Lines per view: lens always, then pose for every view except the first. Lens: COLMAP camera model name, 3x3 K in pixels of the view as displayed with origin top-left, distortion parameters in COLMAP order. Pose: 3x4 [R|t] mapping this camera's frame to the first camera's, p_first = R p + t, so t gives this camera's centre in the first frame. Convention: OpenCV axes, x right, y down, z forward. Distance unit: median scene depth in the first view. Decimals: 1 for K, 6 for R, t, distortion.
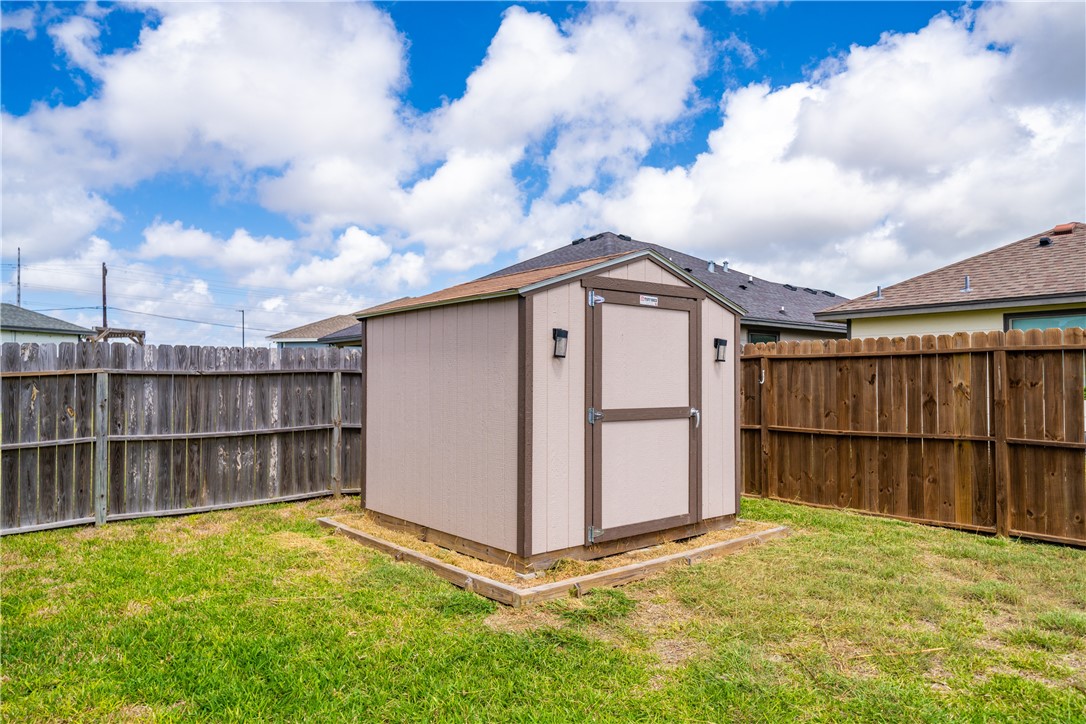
lens RADIAL K [[722.5, 0, 541.6], [0, 722.5, 366.1], [0, 0, 1]] dist [0.001564, 0.000037]
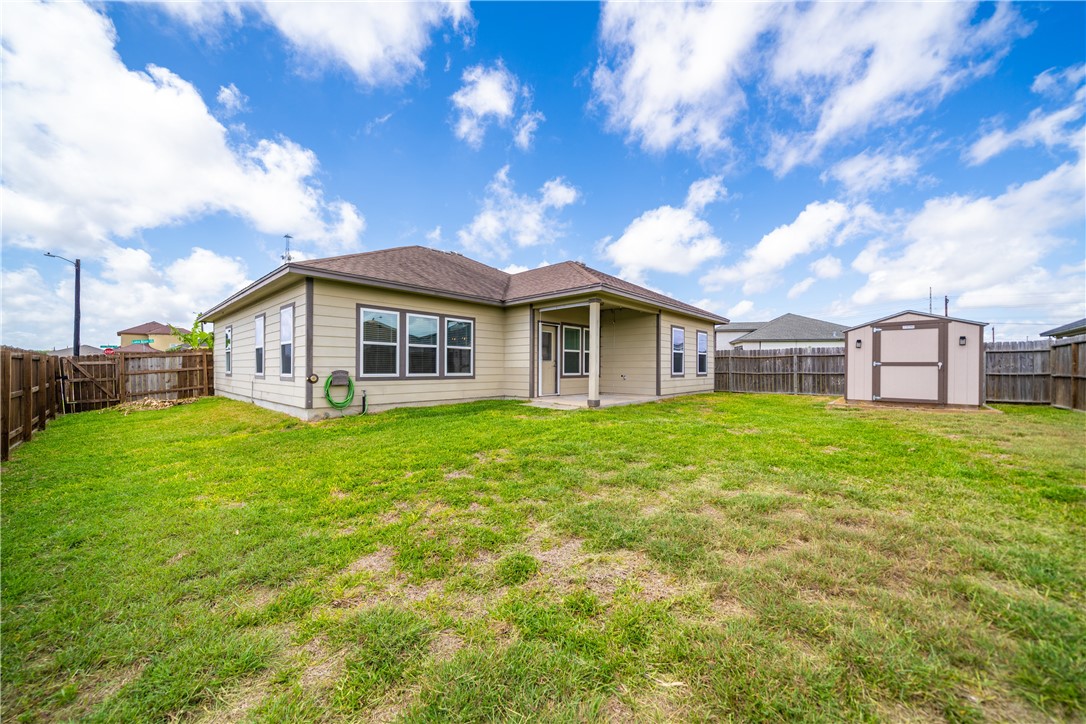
lens RADIAL K [[398.9, 0, 540.9], [0, 398.9, 367.1], [0, 0, 1]] dist [0.000527, -0.000038]
pose [[0.141896, 0.003830, -0.989874, 1.380615], [0.017418, 0.999828, 0.006365, 0.035574], [0.989728, -0.018145, 0.141805, -0.680961]]
